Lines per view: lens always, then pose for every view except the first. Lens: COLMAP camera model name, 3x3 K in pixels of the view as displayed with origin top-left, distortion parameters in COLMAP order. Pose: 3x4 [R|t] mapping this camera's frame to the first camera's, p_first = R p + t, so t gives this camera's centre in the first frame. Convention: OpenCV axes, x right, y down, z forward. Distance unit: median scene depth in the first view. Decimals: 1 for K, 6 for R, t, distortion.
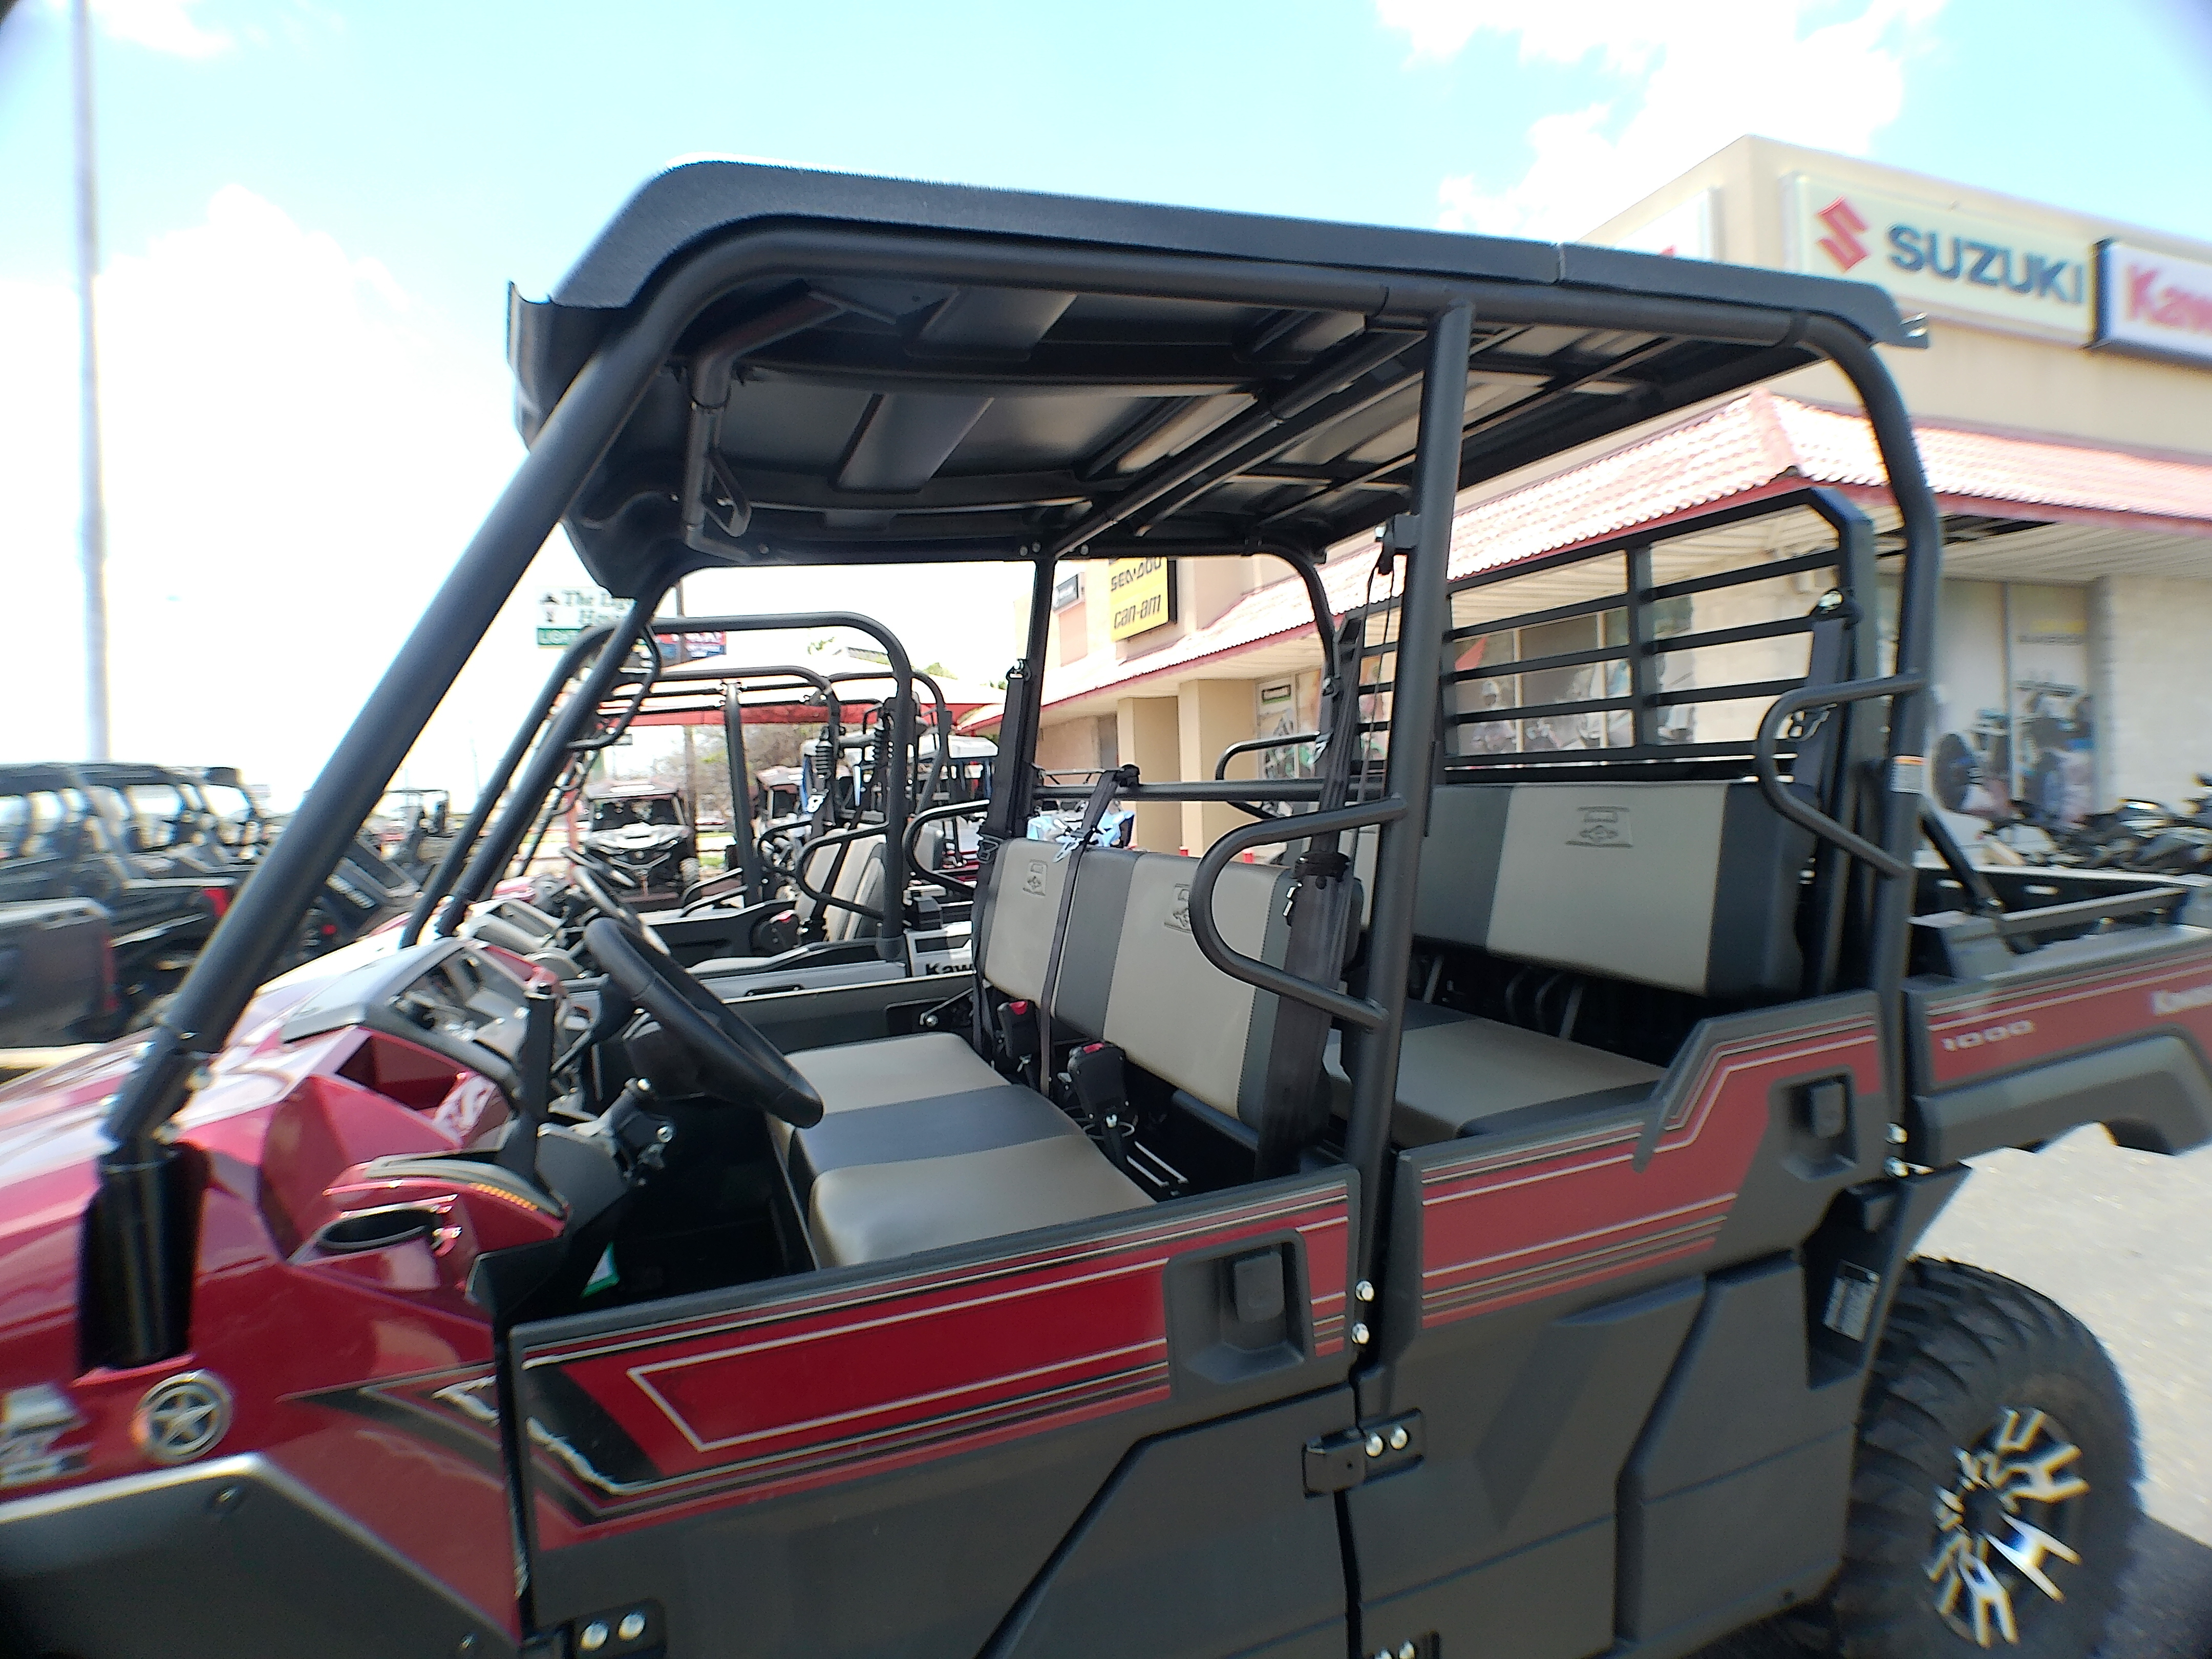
lens RADIAL K [[1210.0, 0, 1163.3], [0, 1210.0, 821.4], [0, 0, 1]] dist [-0.039748, 0.013799]
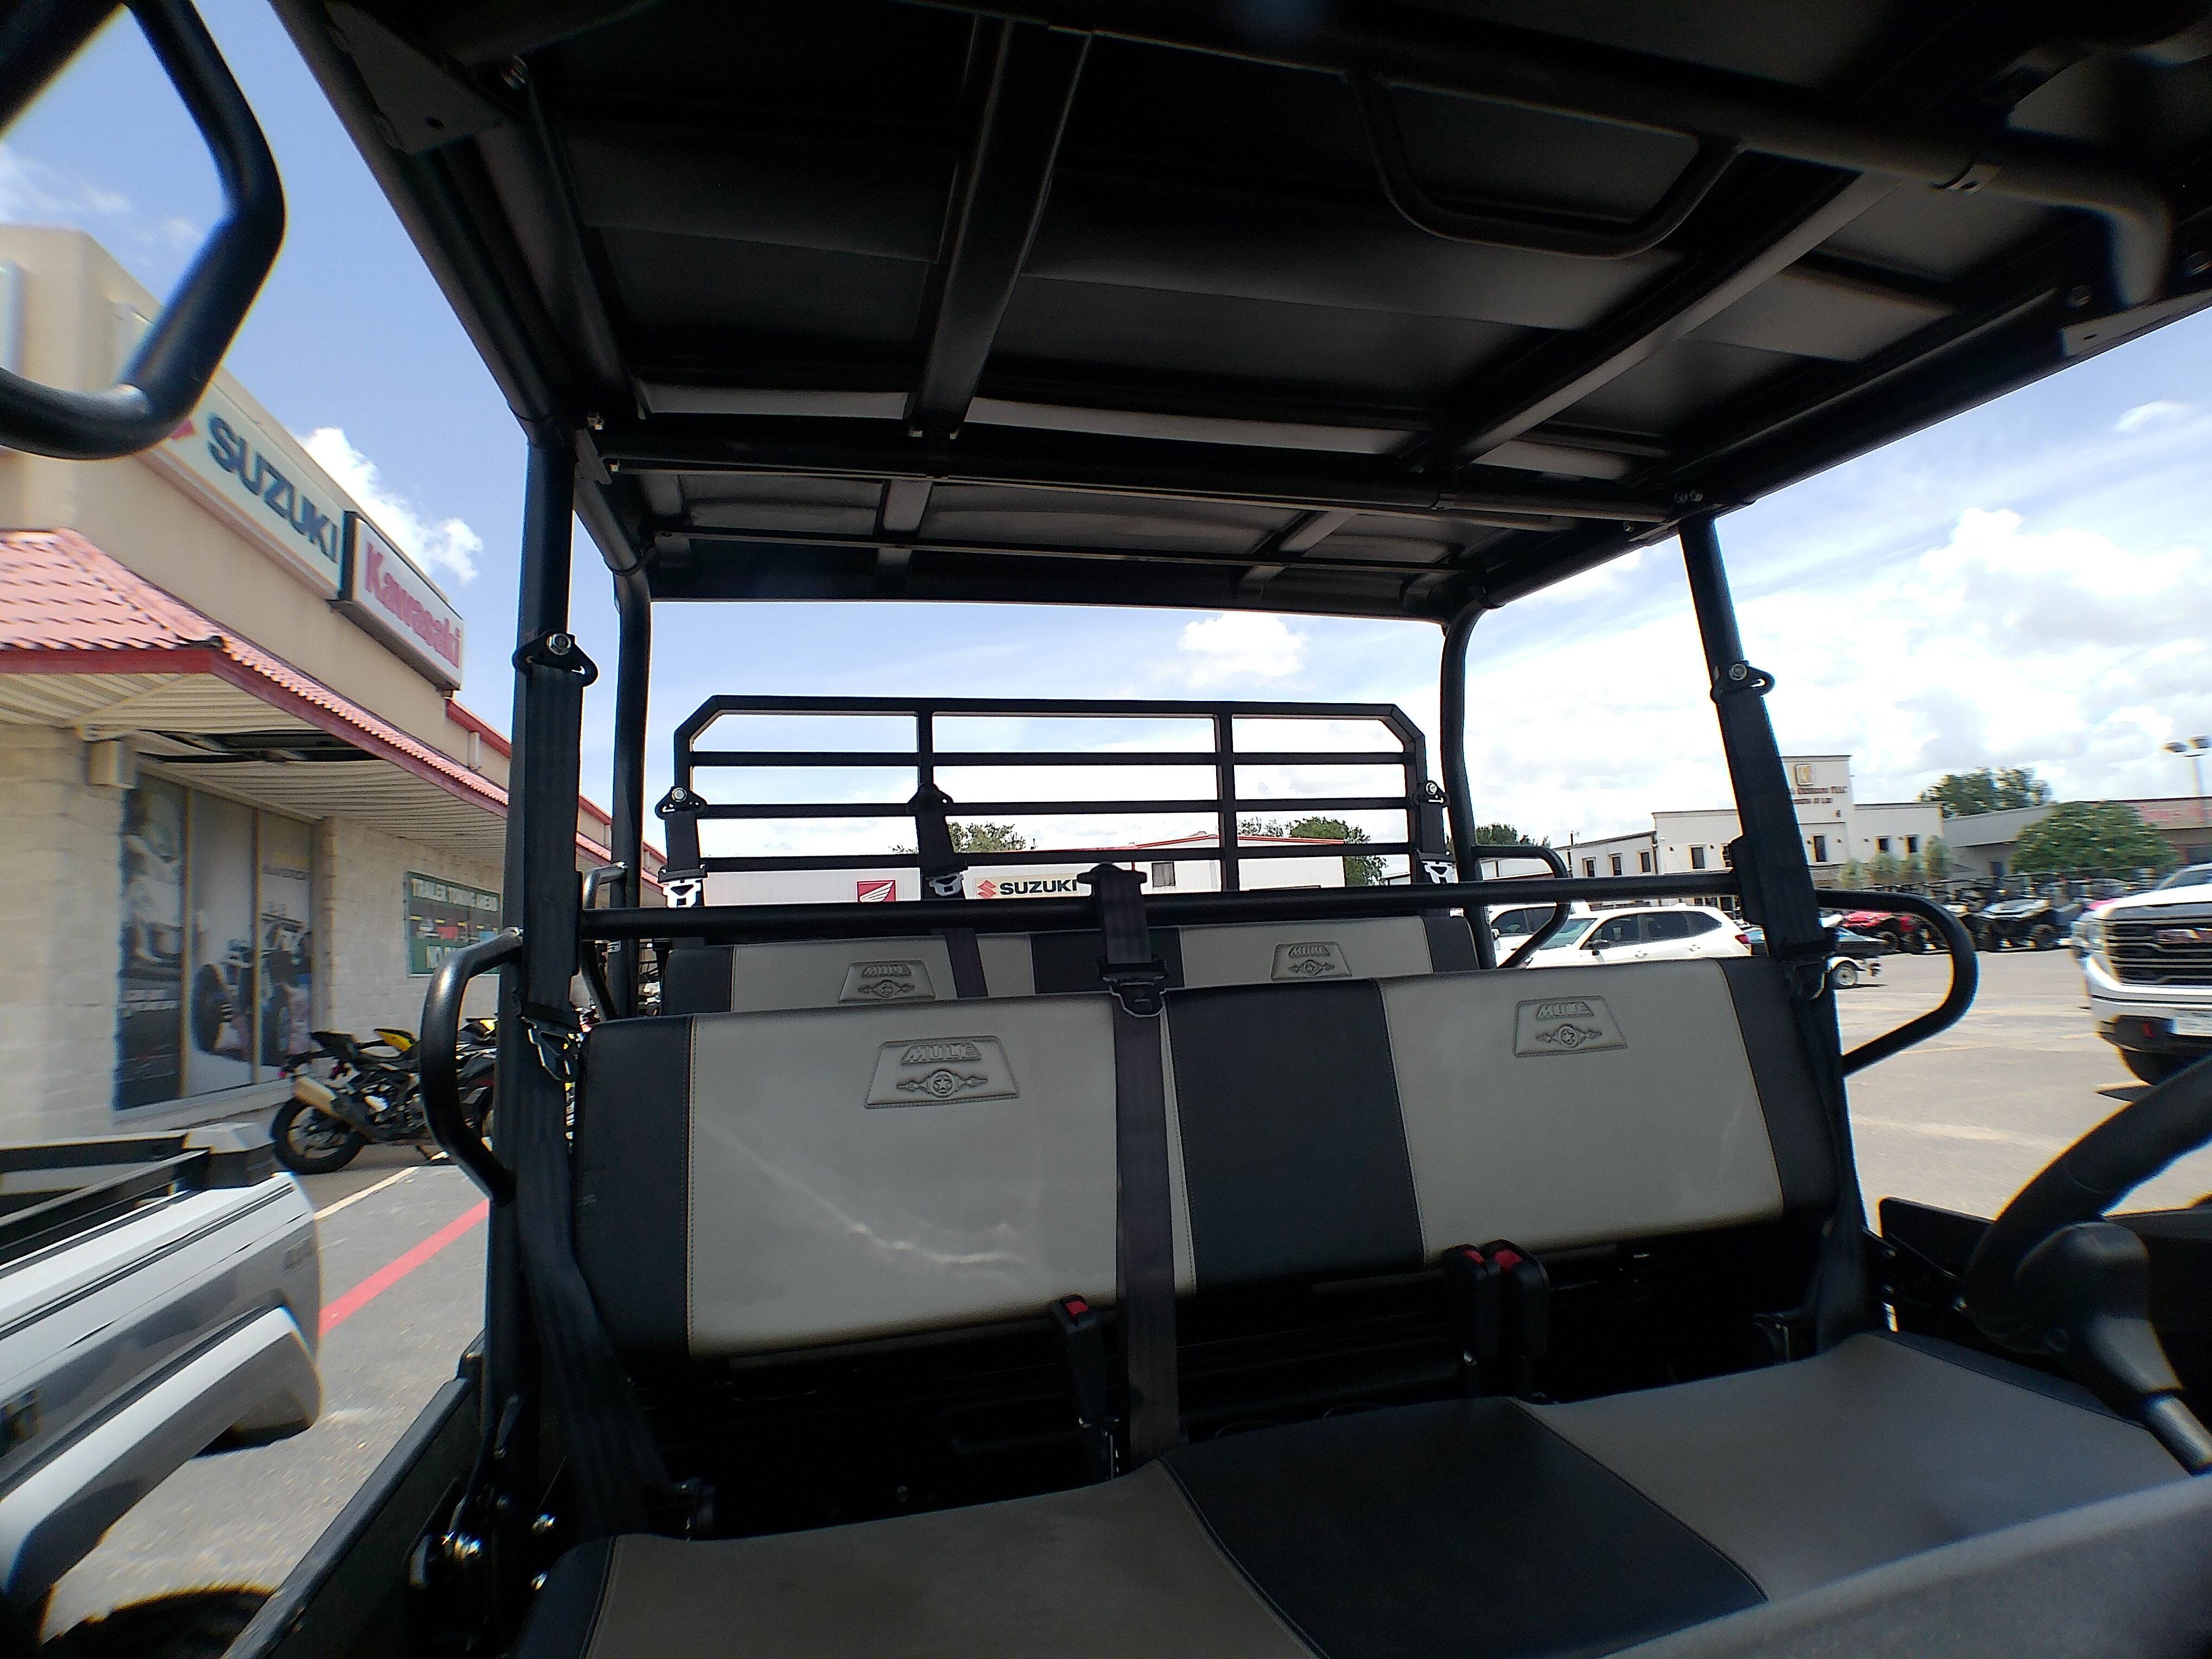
lens RADIAL K [[1193.5, 0, 1135.0], [0, 1193.5, 830.3], [0, 0, 1]] dist [-0.028986, 0.000504]
pose [[0.132835, 0.132954, 0.982180, -0.132883], [0.074578, 0.986812, -0.143667, 0.006018], [-0.988328, 0.092333, 0.121167, 0.182191]]
